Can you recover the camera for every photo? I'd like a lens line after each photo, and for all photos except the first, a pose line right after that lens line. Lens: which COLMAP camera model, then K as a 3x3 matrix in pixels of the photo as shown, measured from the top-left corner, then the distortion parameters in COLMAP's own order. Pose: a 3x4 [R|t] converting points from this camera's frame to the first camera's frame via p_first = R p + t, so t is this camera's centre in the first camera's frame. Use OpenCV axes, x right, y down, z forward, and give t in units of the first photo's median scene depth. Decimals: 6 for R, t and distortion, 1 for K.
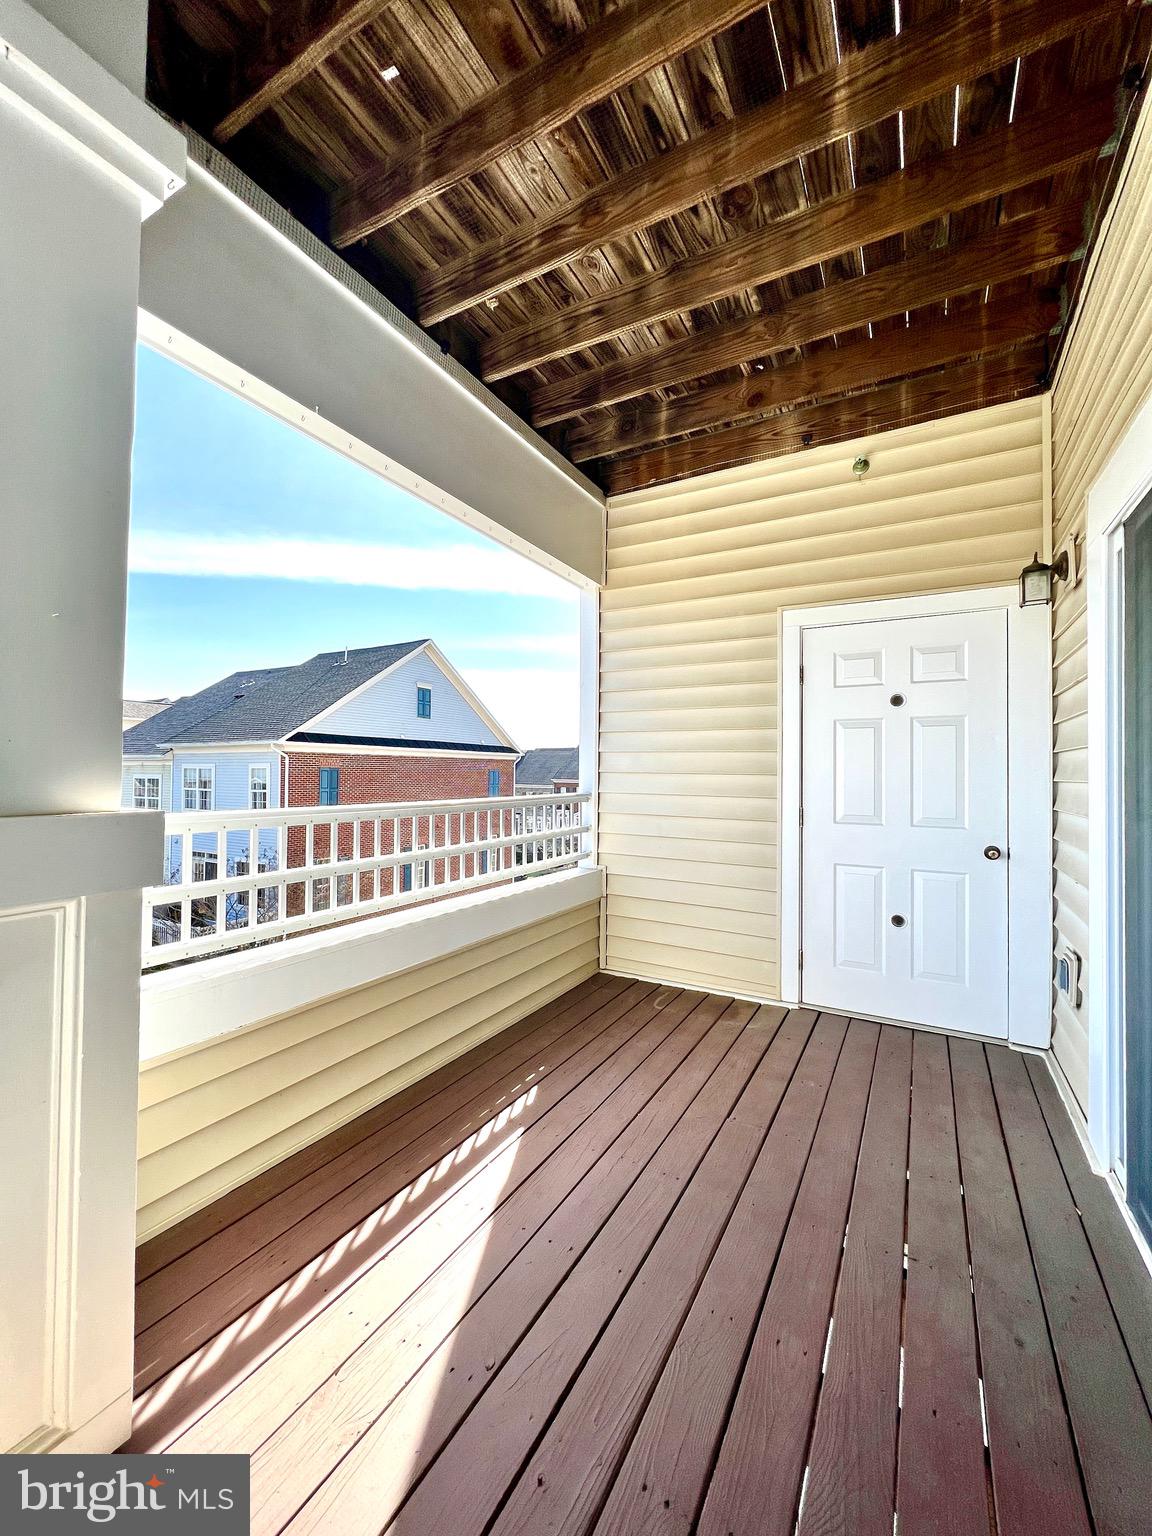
lens RADIAL K [[612.8, 0, 586.7], [0, 612.8, 764.6], [0, 0, 1]] dist [-0.000495, 0.000497]
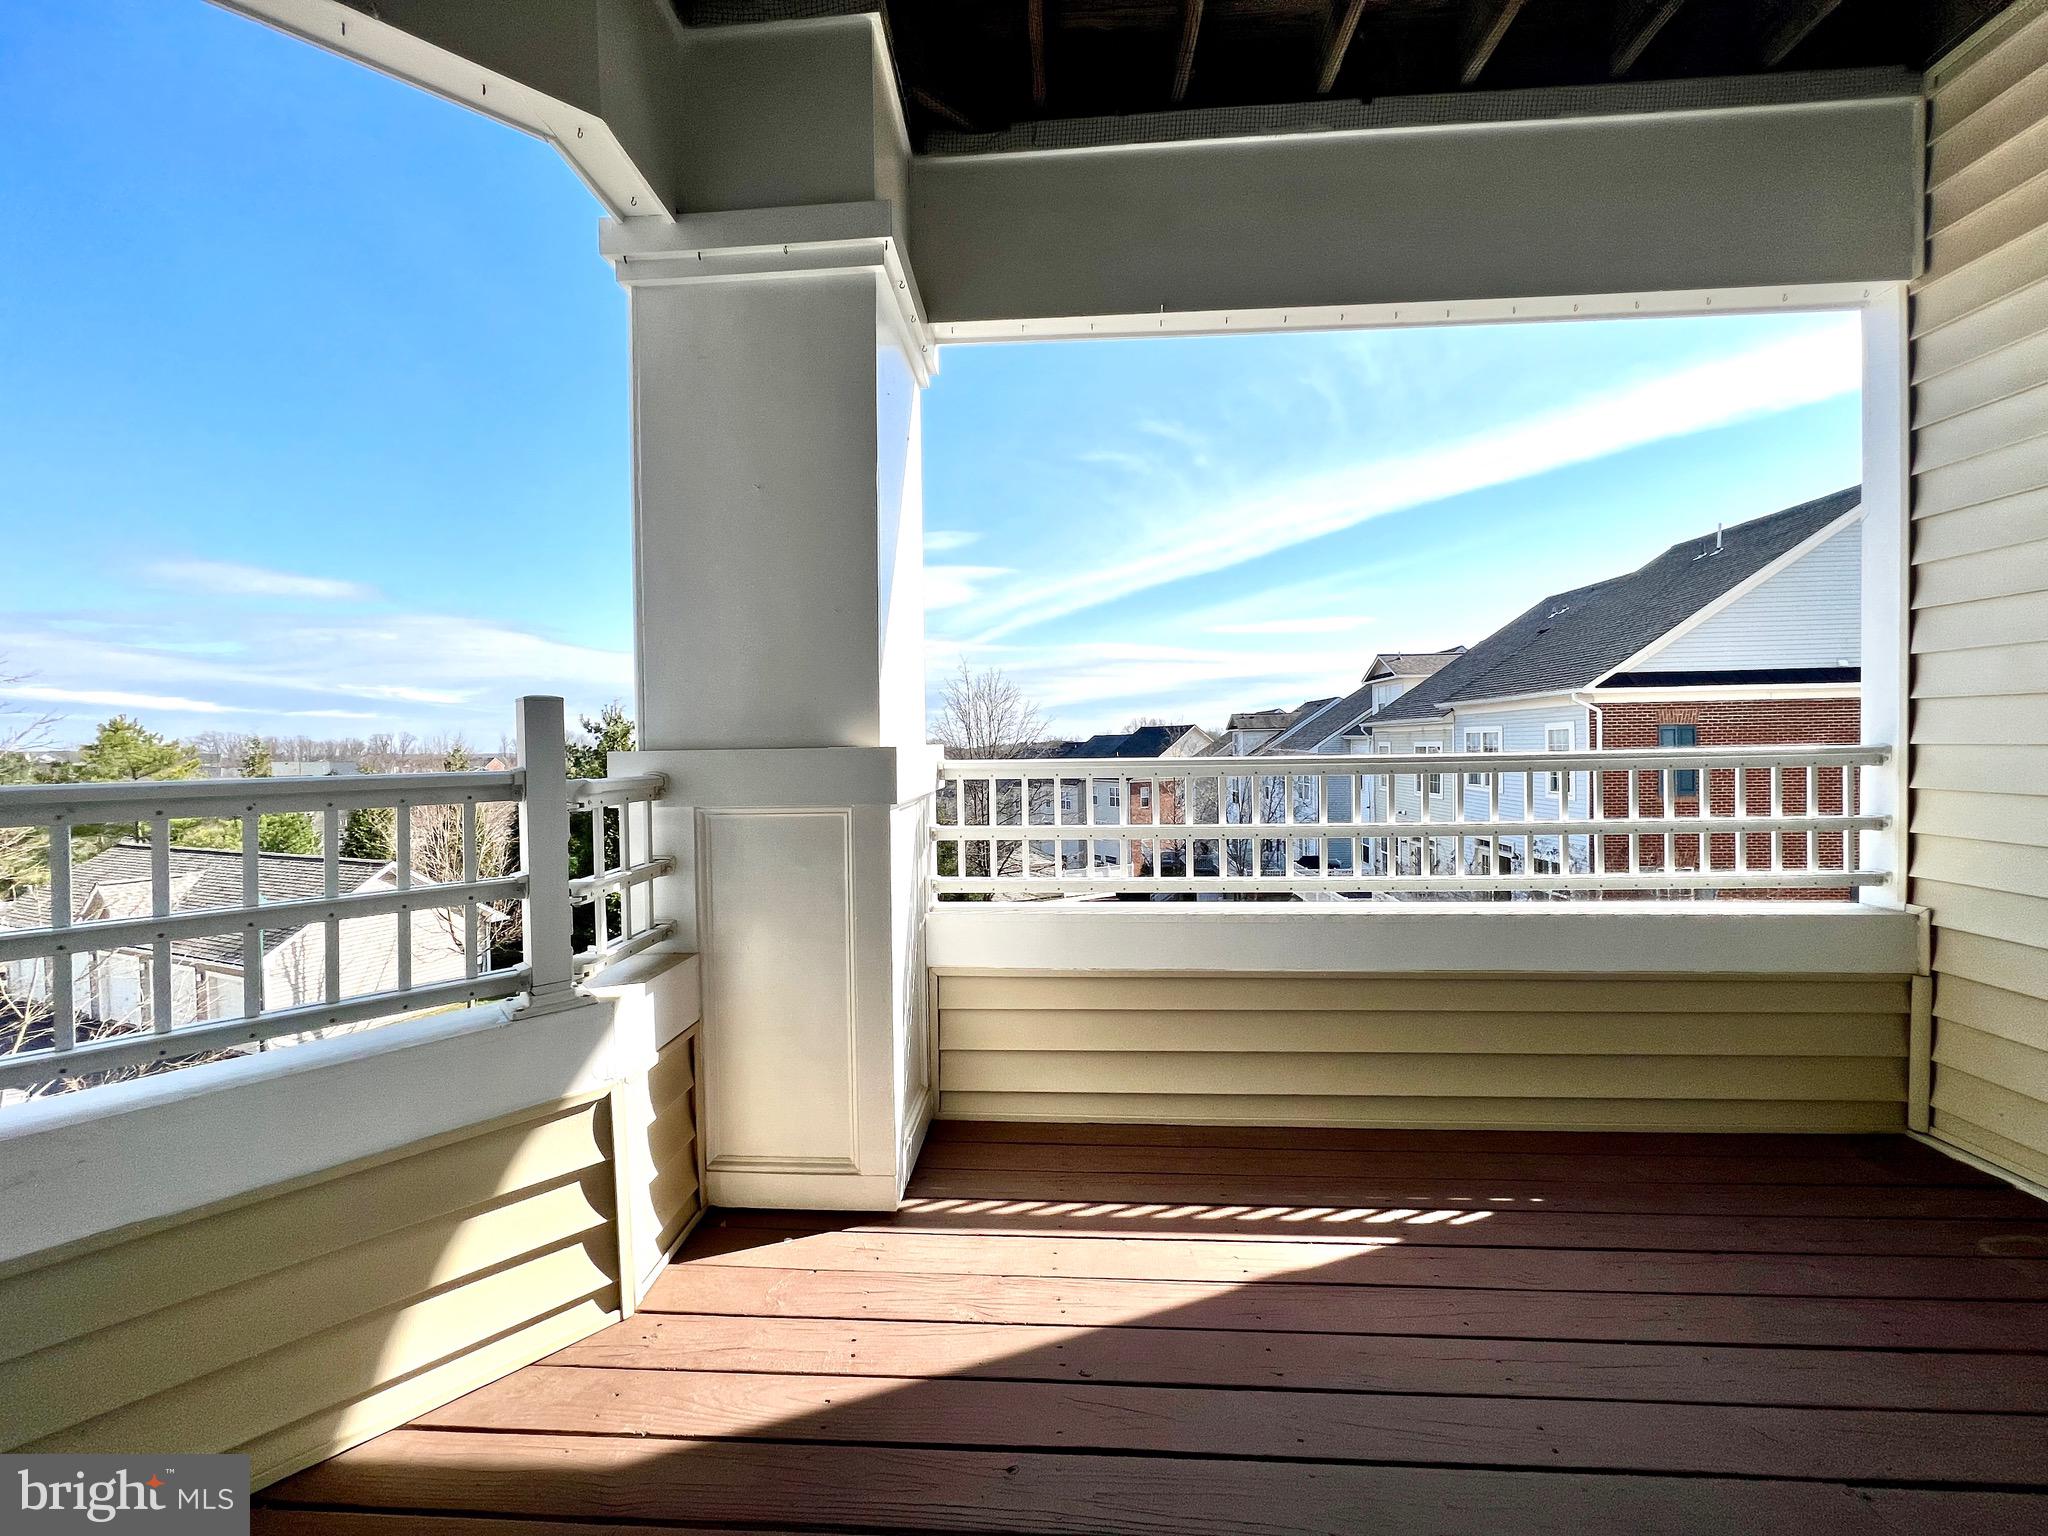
lens RADIAL K [[817.1, 0, 1019.9], [0, 817.1, 765.6], [0, 0, 1]] dist [-0.000495, 0.000497]
pose [[0.429601, 0.007028, -0.902991, 0.281579], [0.033663, 0.999150, 0.023792, 0.024021], [0.902391, -0.040619, 0.429000, 0.145301]]
